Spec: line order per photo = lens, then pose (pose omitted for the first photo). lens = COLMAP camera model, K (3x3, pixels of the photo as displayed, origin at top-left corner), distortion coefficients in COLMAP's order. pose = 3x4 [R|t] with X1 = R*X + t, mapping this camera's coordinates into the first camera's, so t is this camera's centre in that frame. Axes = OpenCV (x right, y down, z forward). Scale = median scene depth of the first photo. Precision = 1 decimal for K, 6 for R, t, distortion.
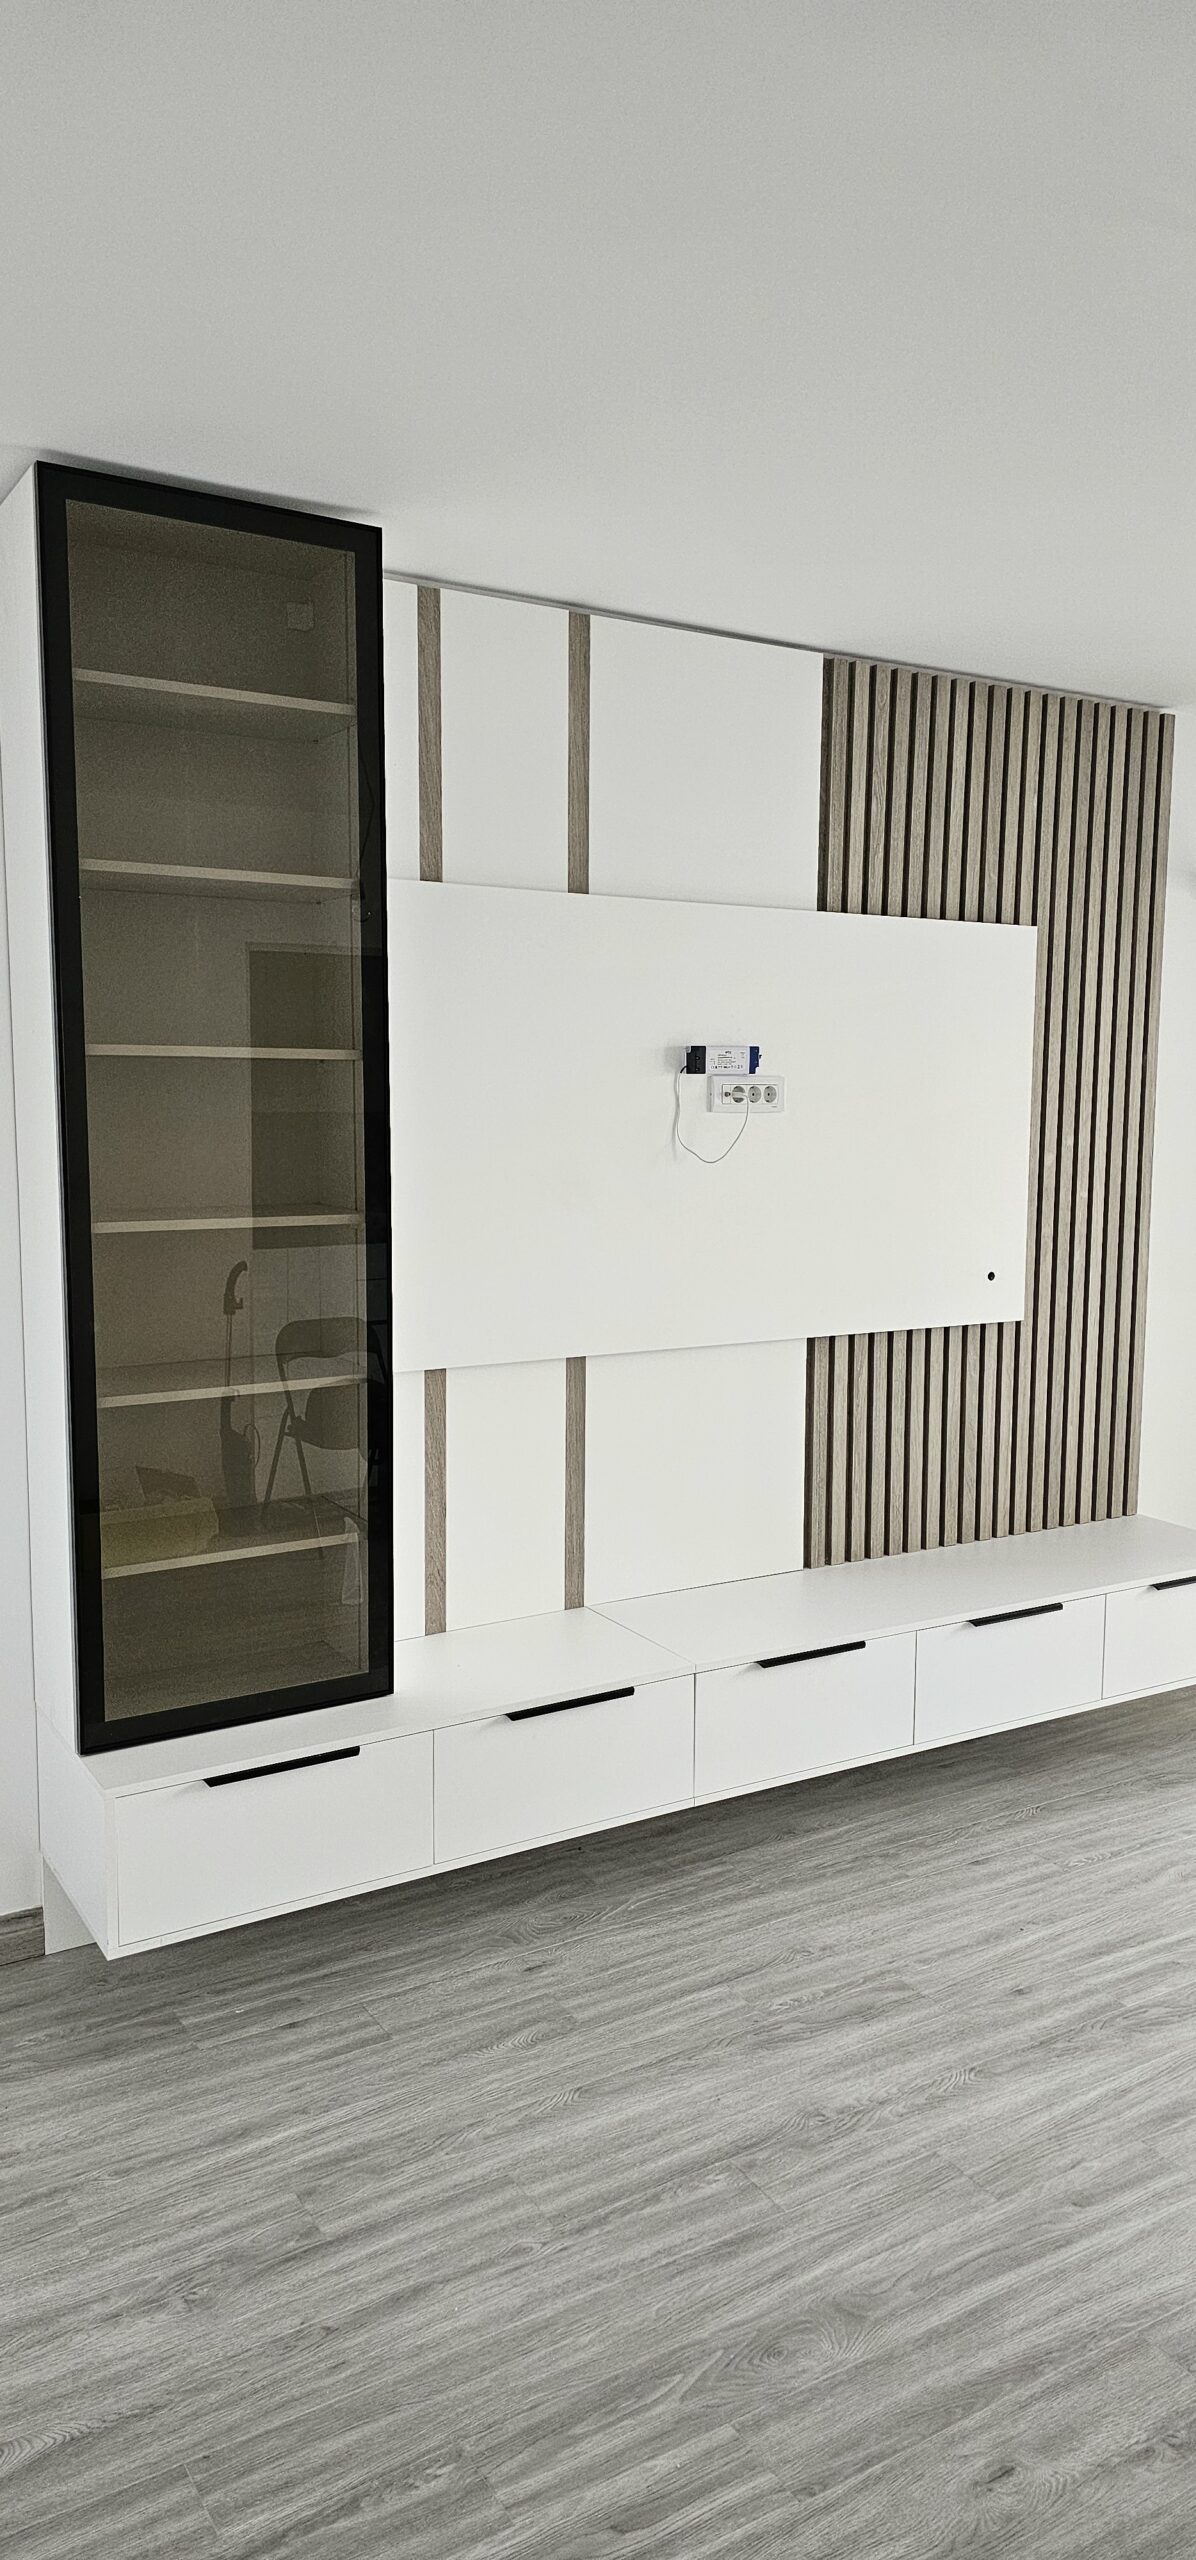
lens RADIAL K [[1727.2, 0, 598.0], [0, 1727.2, 1280.0], [0, 0, 1]] dist [0.049800, -0.000342]
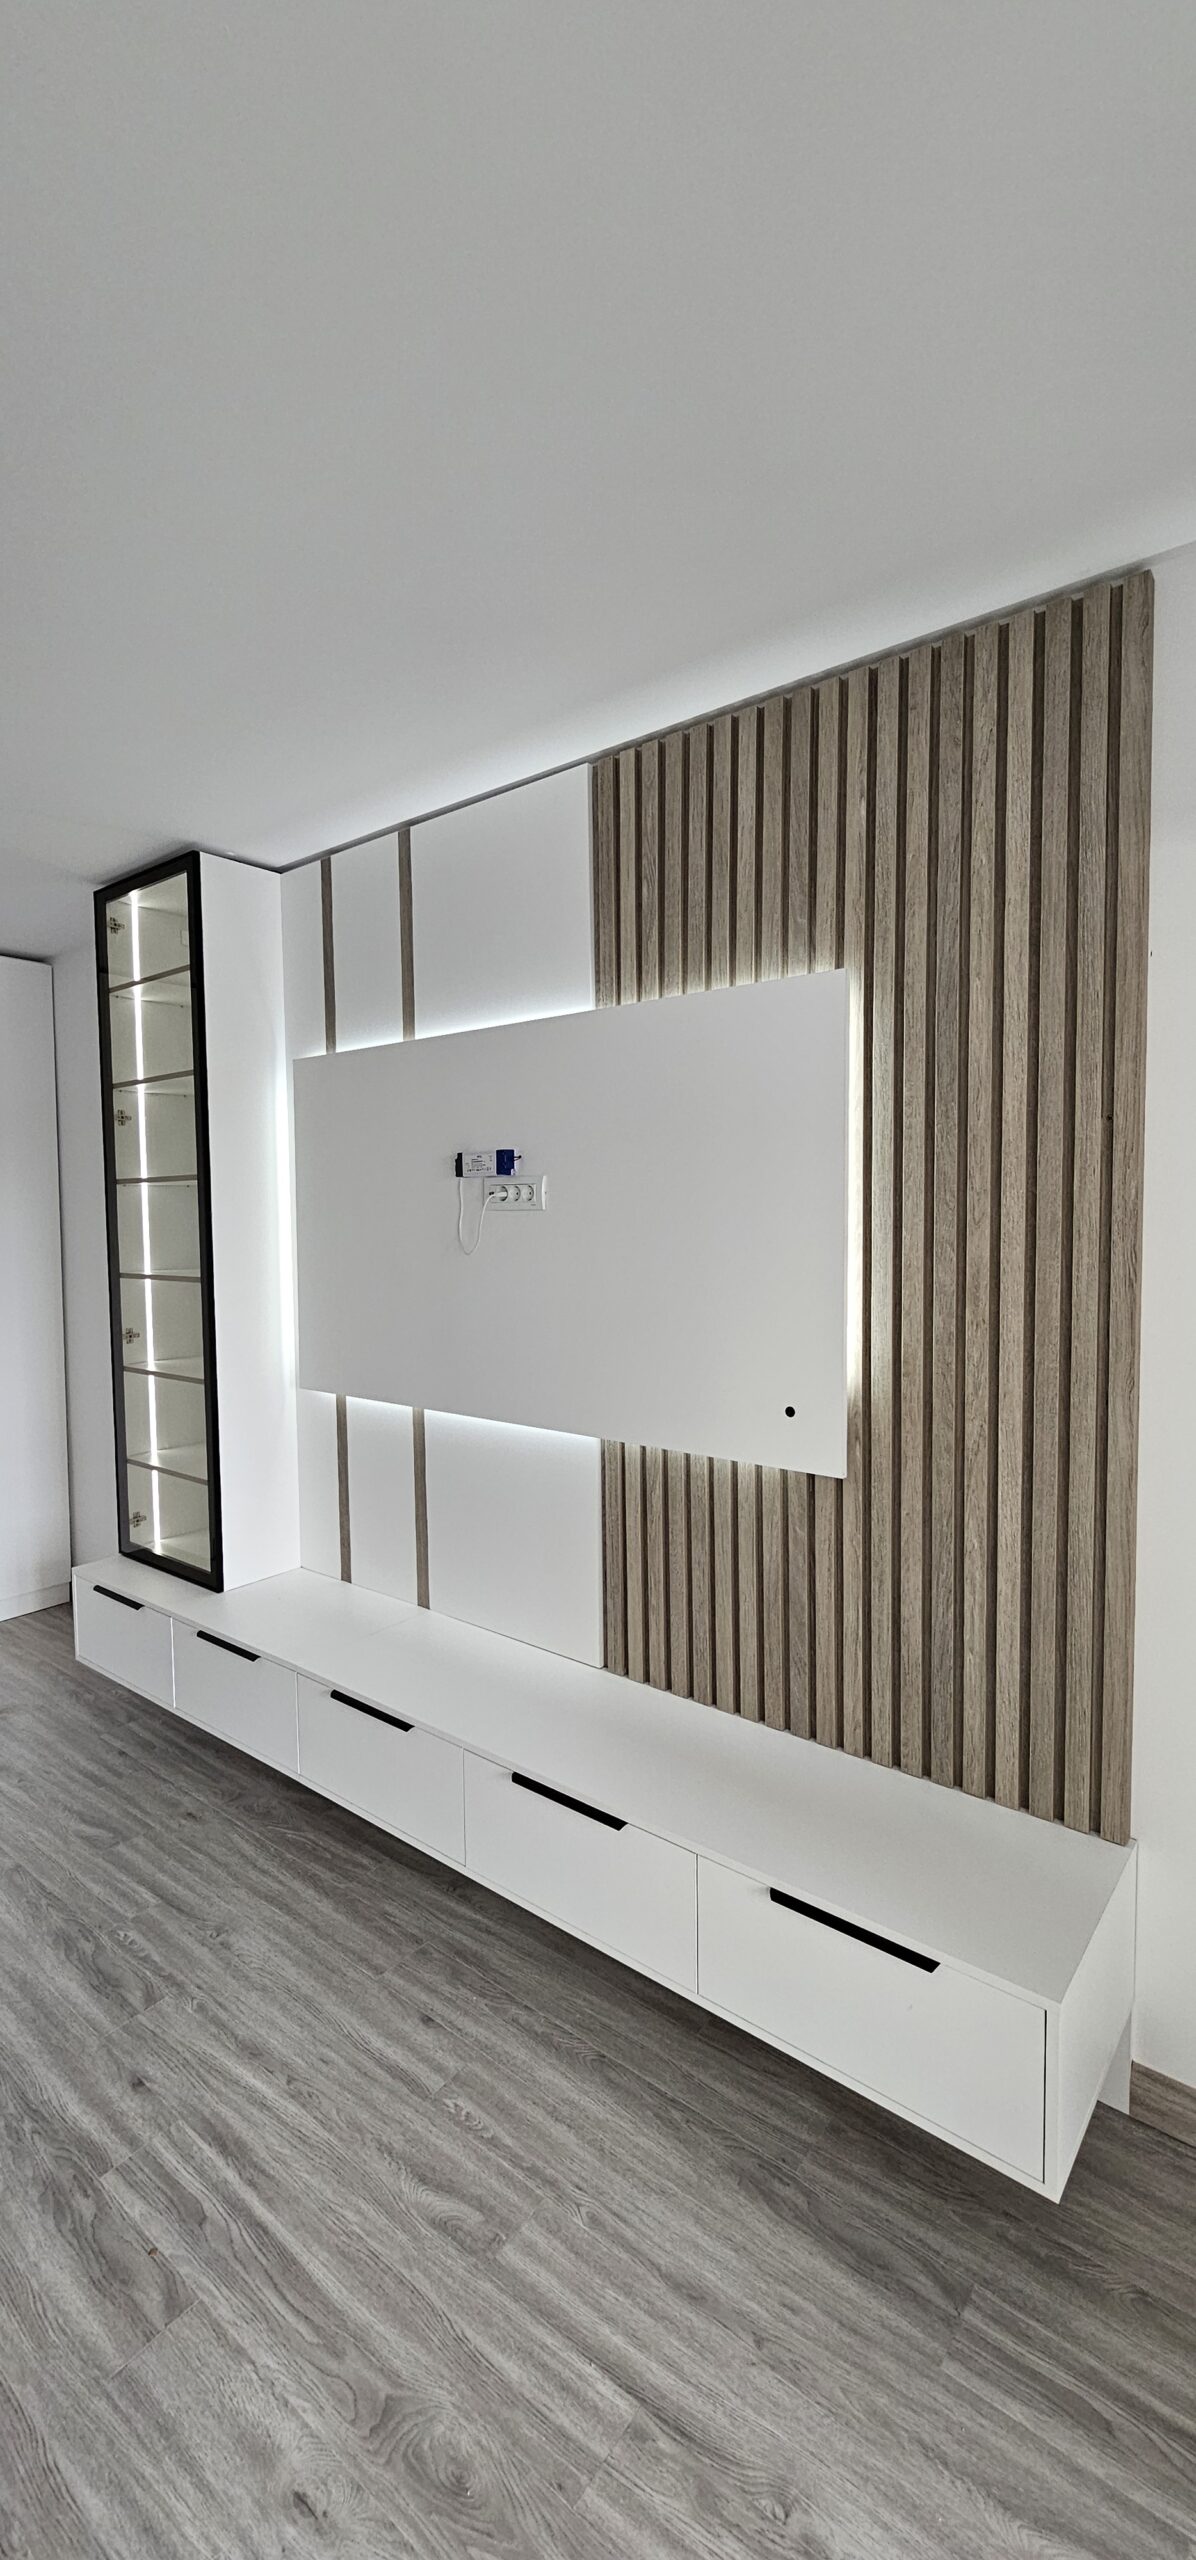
lens RADIAL K [[1034.0, 0, 598.0], [0, 1034.0, 1280.0], [0, 0, 1]] dist [-0.002137, -0.000120]
pose [[0.352334, 0.045041, -0.934790, 0.755137], [-0.101693, 0.994770, 0.009602, -0.069344], [0.930333, 0.091678, 0.355071, 0.870860]]
